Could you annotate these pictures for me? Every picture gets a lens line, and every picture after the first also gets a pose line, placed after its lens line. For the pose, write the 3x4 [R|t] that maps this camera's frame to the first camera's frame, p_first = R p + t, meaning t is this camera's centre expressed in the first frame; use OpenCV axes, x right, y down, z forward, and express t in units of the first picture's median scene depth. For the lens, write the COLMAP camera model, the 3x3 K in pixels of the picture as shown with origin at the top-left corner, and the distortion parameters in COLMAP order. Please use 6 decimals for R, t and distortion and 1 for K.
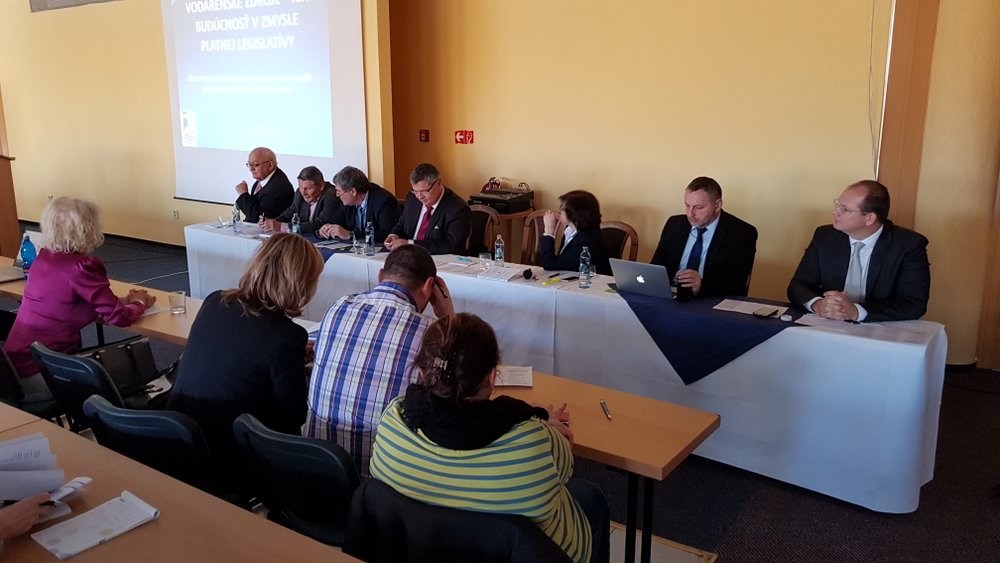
lens RADIAL K [[782.6, 0, 500.0], [0, 782.6, 281.5], [0, 0, 1]] dist [-0.013882, -0.004998]
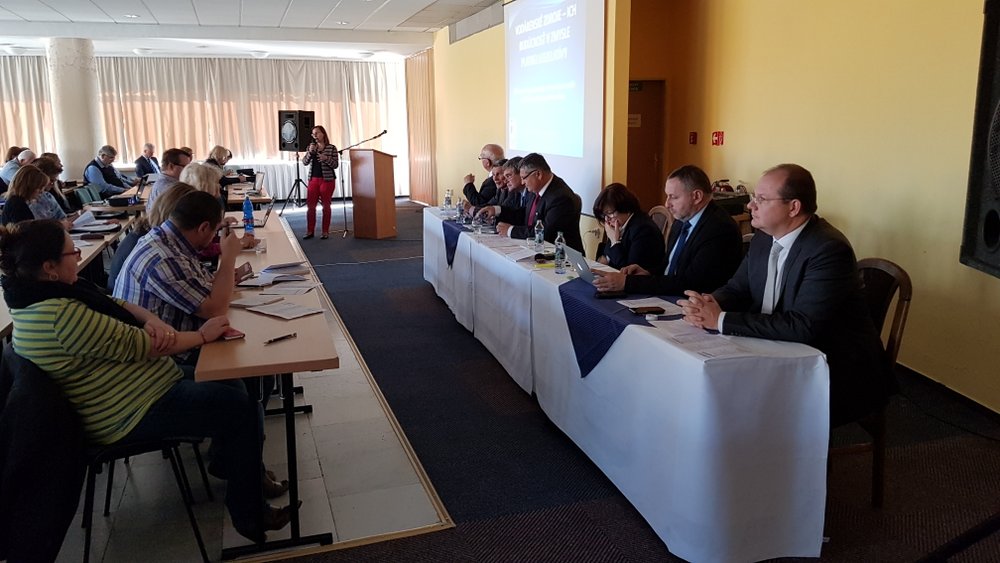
lens RADIAL K [[768.3, 0, 488.7], [0, 768.3, 259.9], [0, 0, 1]] dist [0.084469, -0.138161]
pose [[0.778835, 0.094098, -0.620131, 0.344312], [-0.124521, 0.992200, -0.005833, 0.004876], [0.614745, 0.081762, 0.784477, 0.090624]]
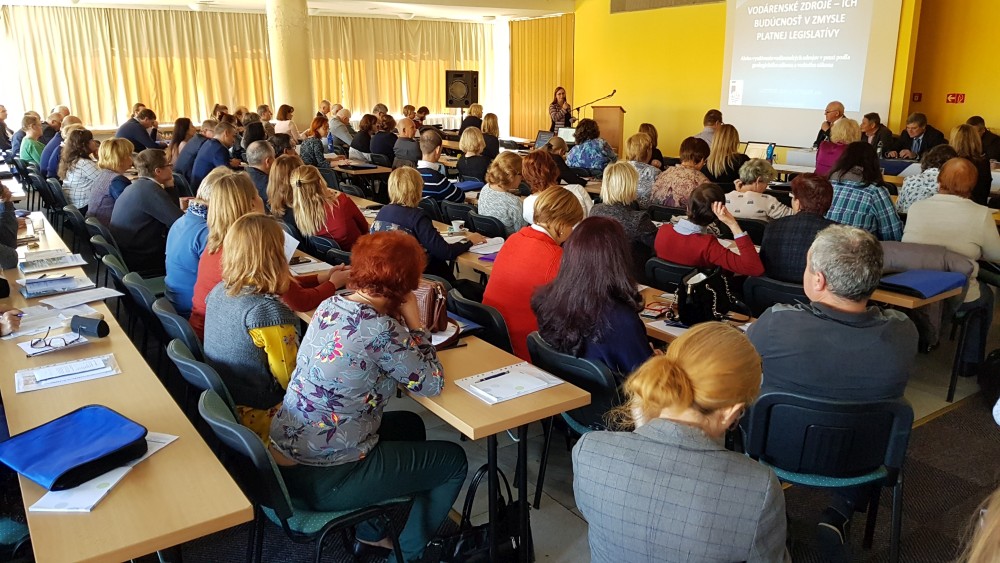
lens RADIAL K [[762.4, 0, 500.0], [0, 762.4, 281.5], [0, 0, 1]] dist [0.087120, -0.138176]
pose [[0.929072, 0.088987, -0.359036, -0.283538], [-0.073899, 0.995717, 0.055561, 0.129835], [0.362443, -0.025087, 0.931668, -0.613385]]
